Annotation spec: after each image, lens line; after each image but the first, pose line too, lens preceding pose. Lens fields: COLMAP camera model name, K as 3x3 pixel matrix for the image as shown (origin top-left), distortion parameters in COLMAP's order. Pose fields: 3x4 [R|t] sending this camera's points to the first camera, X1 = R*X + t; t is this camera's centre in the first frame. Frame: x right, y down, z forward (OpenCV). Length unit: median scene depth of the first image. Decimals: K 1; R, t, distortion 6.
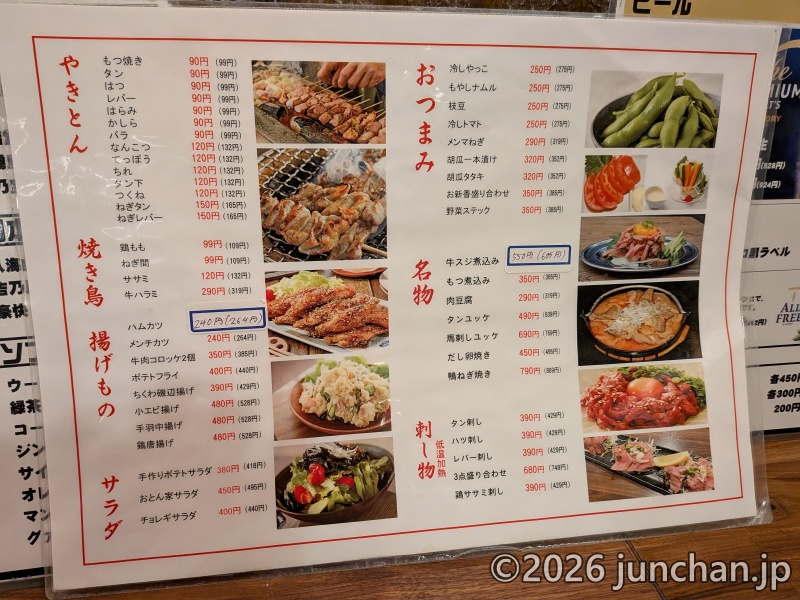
lens RADIAL K [[613.1, 0, 400.0], [0, 613.1, 300.0], [0, 0, 1]] dist [-0.000575, 0.063839]
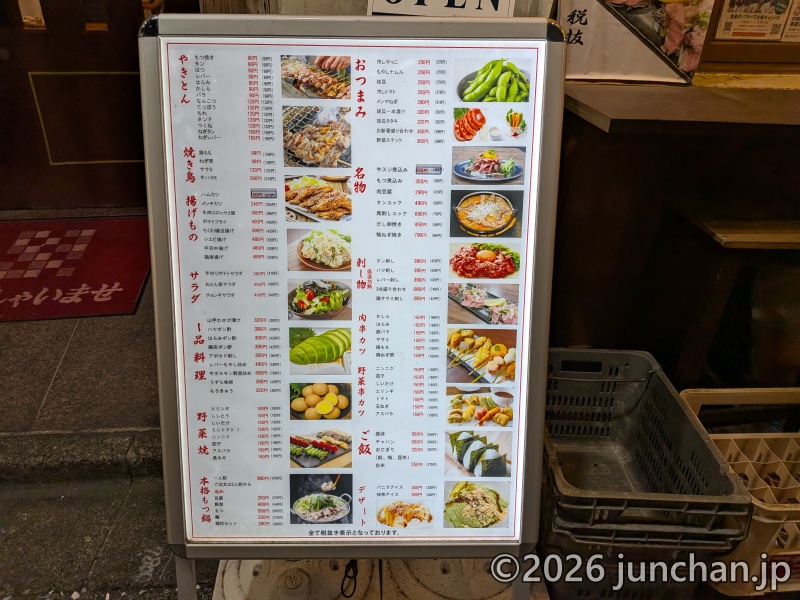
lens RADIAL K [[604.1, 0, 400.0], [0, 604.1, 300.0], [0, 0, 1]] dist [-0.002751, -0.003514]
pose [[0.936072, 0.103730, -0.336167, 0.742138], [-0.086352, 0.994057, 0.066282, 0.179200], [0.341045, -0.033016, 0.939467, -0.577351]]
